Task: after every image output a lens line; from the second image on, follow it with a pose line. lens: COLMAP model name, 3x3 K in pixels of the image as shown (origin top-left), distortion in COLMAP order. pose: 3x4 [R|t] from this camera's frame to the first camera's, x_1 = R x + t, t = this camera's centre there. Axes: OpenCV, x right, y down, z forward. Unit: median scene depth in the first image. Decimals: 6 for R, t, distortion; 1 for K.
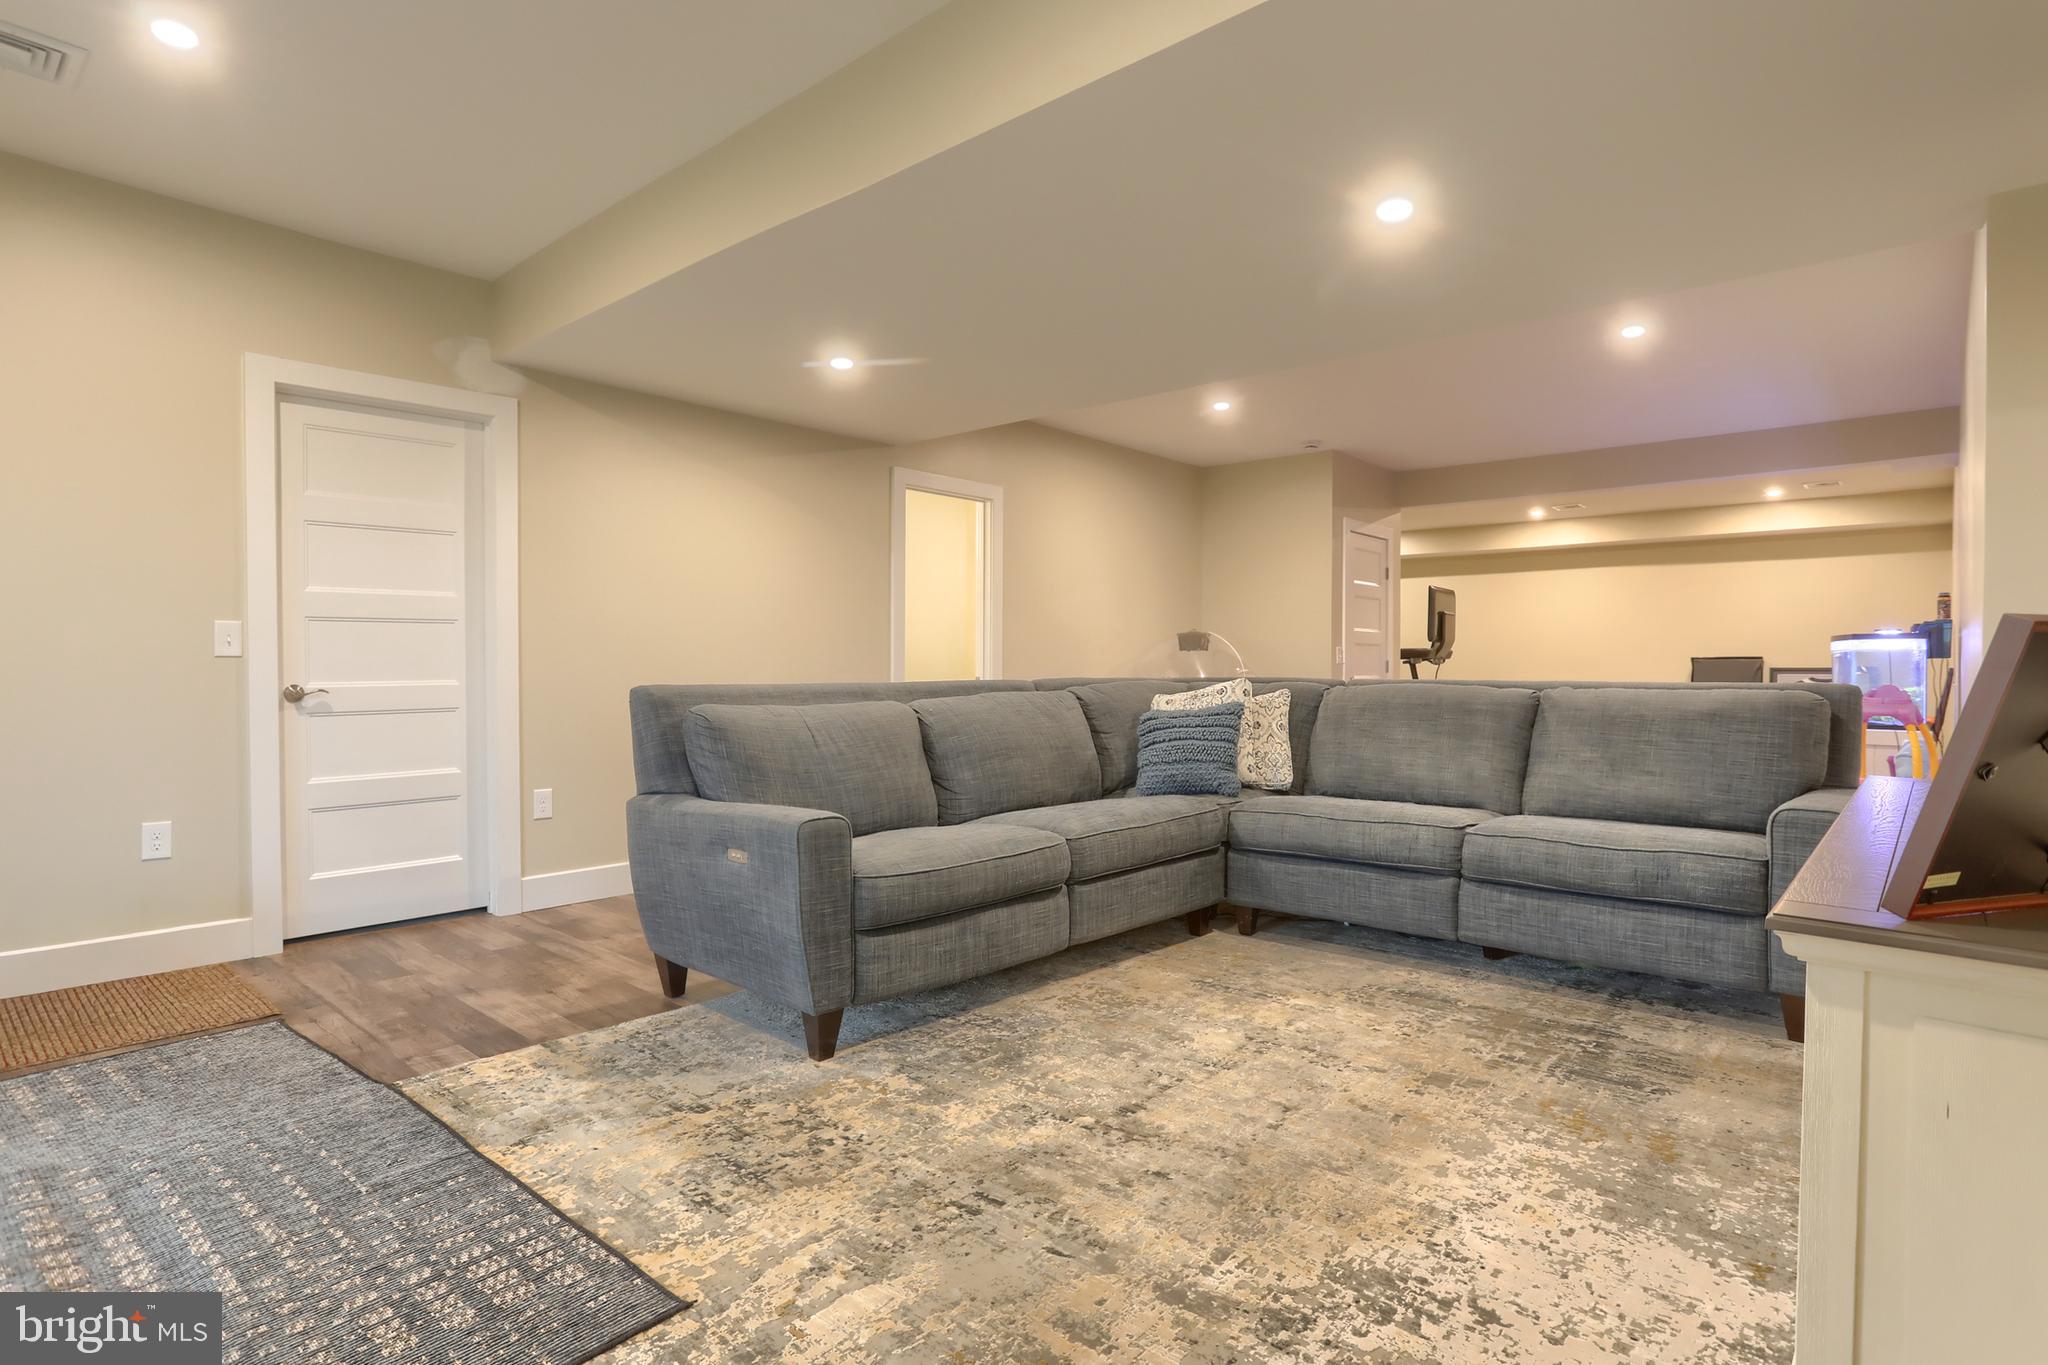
lens RADIAL K [[1051.7, 0, 1023.9], [0, 1051.7, 663.3], [0, 0, 1]] dist [-0.031459, 0.001911]
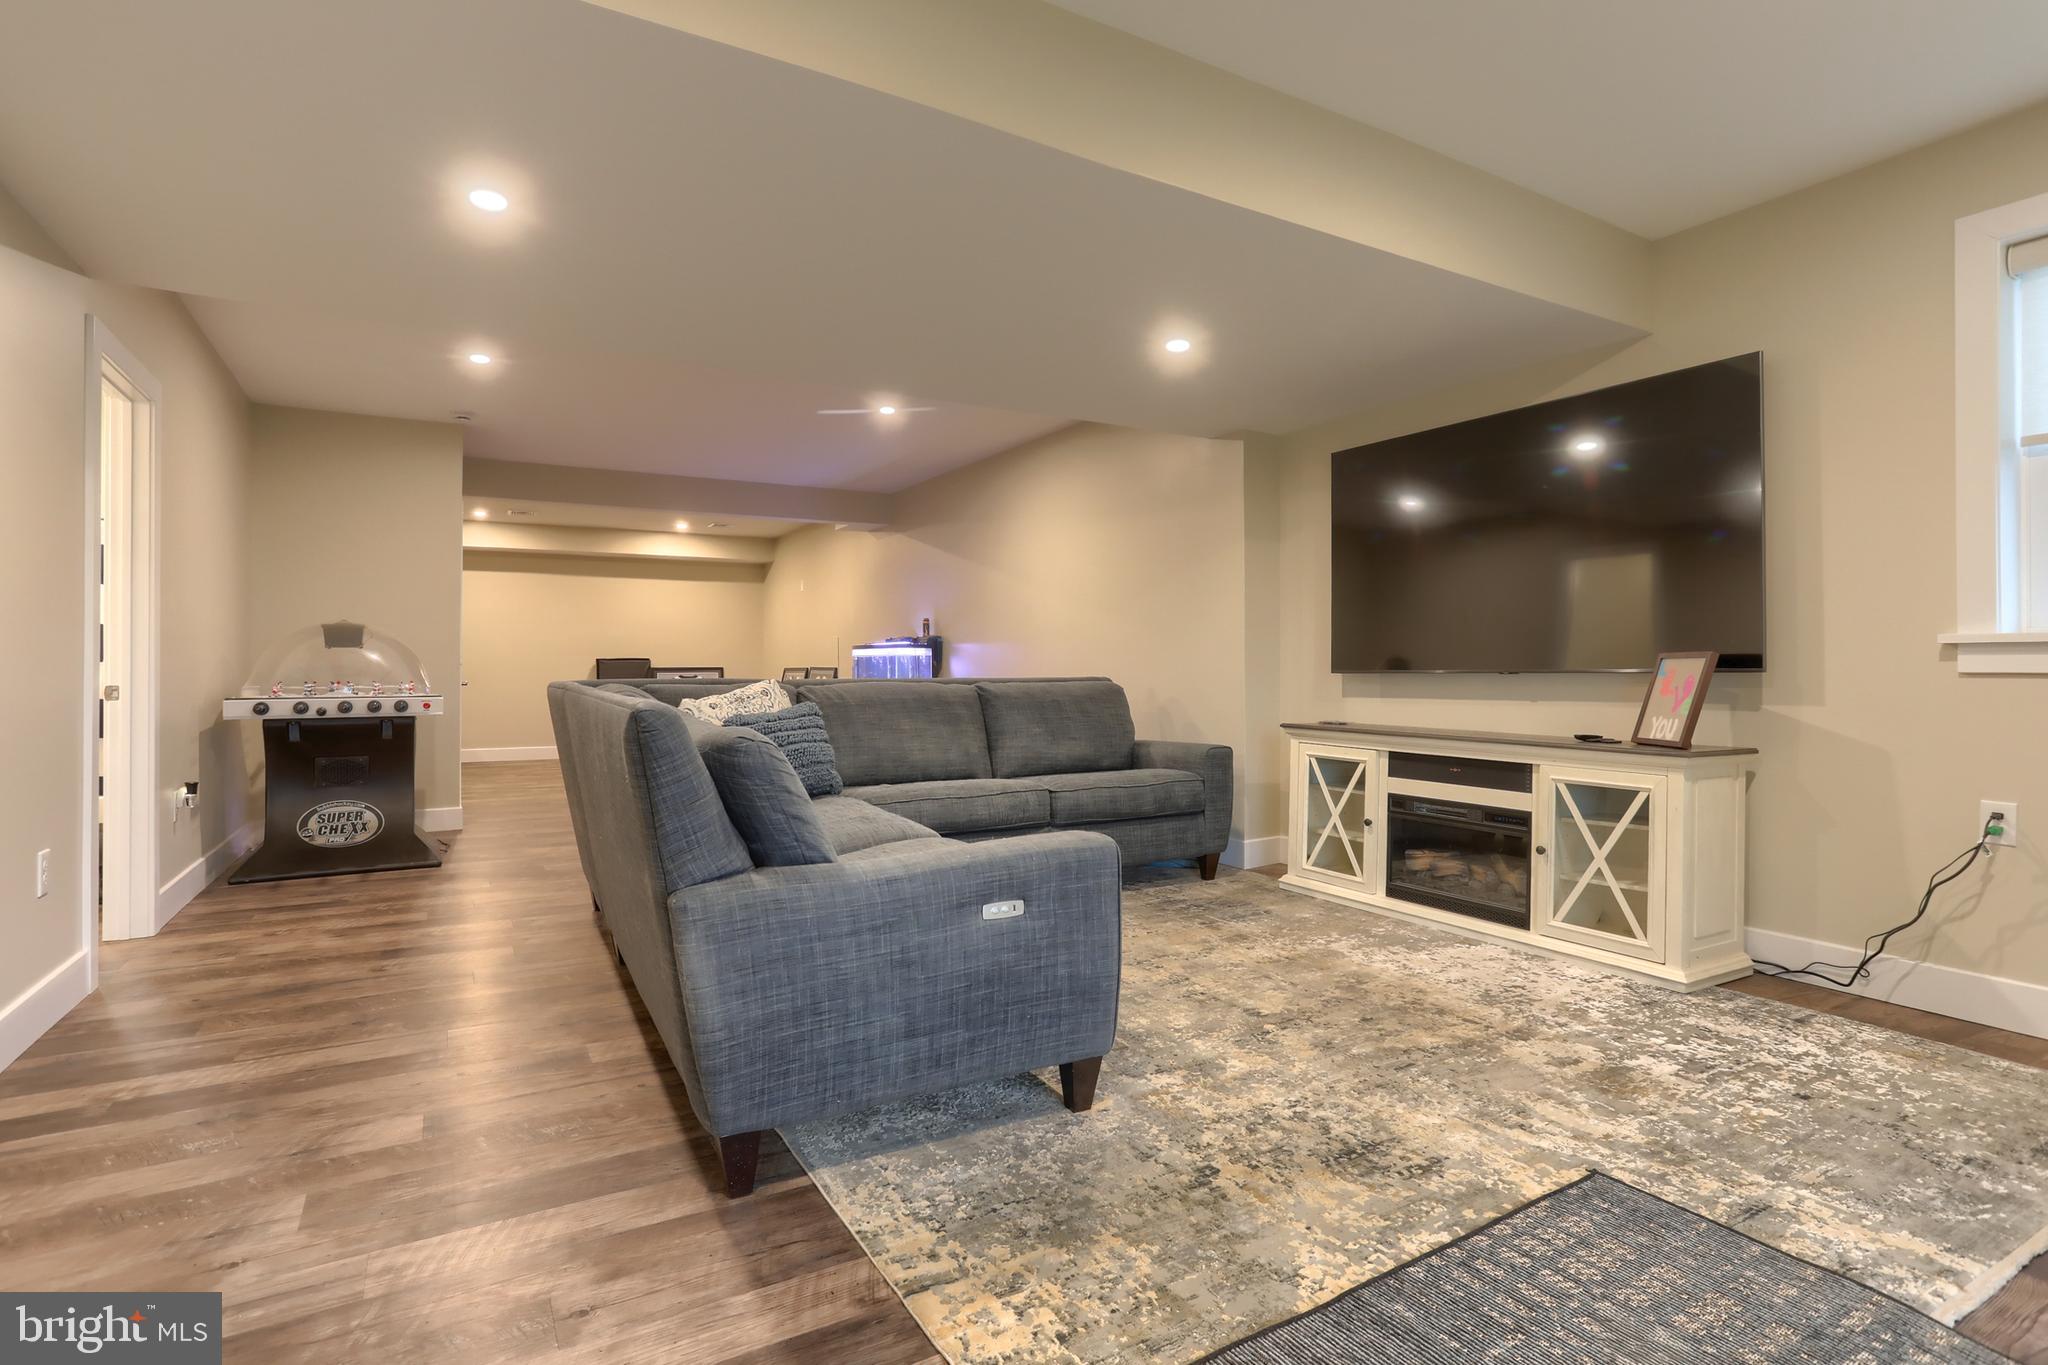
lens RADIAL K [[1020.9, 0, 1040.0], [0, 1020.9, 668.0], [0, 0, 1]] dist [-0.055528, 0.034051]
pose [[0.299213, -0.000031, 0.954186, -1.080422], [-0.004175, 0.999990, 0.001341, 0.003580], [-0.954177, -0.004385, 0.299210, 0.820523]]
